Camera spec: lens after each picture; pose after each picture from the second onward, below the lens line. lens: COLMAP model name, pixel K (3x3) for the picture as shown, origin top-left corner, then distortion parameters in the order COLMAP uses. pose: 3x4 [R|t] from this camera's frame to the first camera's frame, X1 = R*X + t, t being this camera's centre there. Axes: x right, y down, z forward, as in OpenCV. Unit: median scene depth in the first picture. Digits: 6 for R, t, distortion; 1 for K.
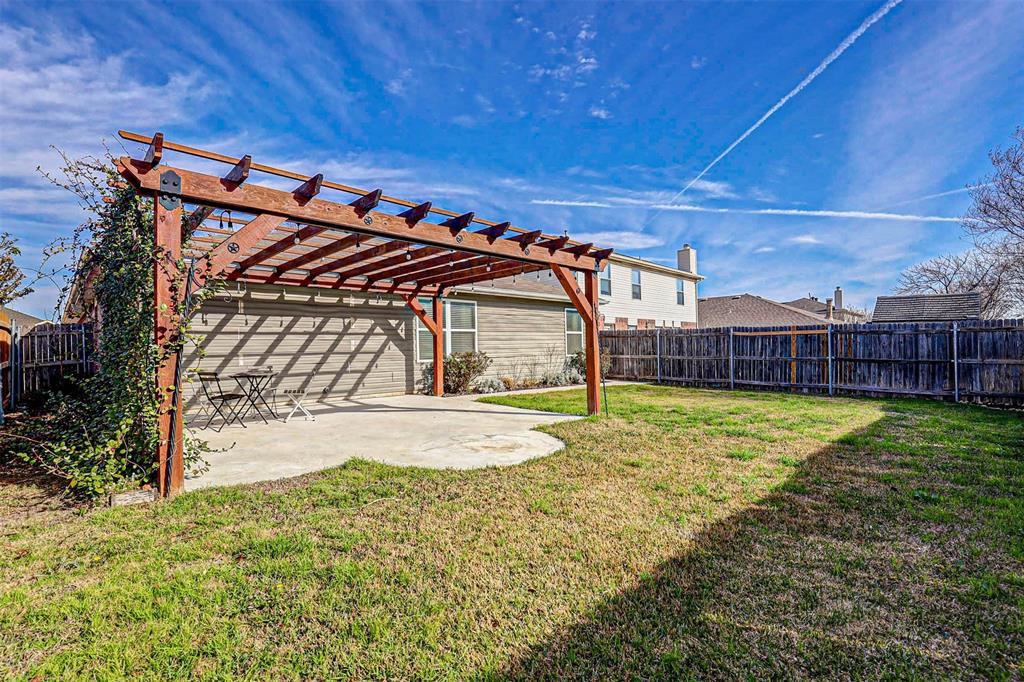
lens RADIAL K [[471.9, 0, 512.8], [0, 471.9, 343.6], [0, 0, 1]] dist [-0.038006, 0.007045]
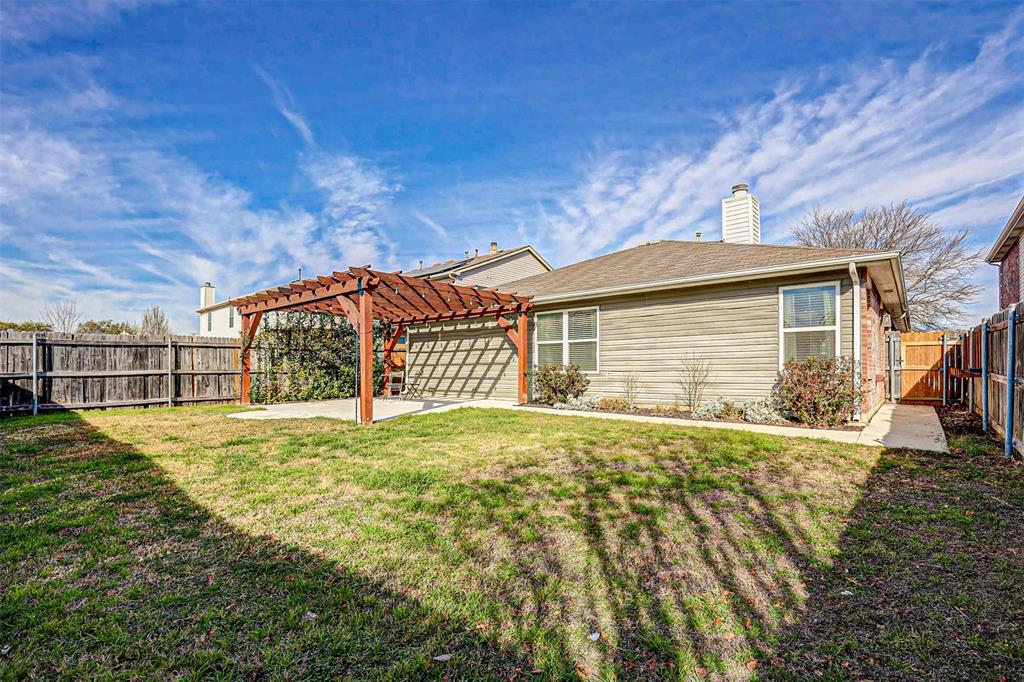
lens RADIAL K [[471.9, 0, 512.4], [0, 471.9, 368.6], [0, 0, 1]] dist [-0.038006, 0.007045]
pose [[0.080305, 0.015493, -0.996650, 0.964102], [0.014271, 0.999759, 0.016691, 0.011162], [0.996668, -0.015563, 0.080064, 0.946344]]
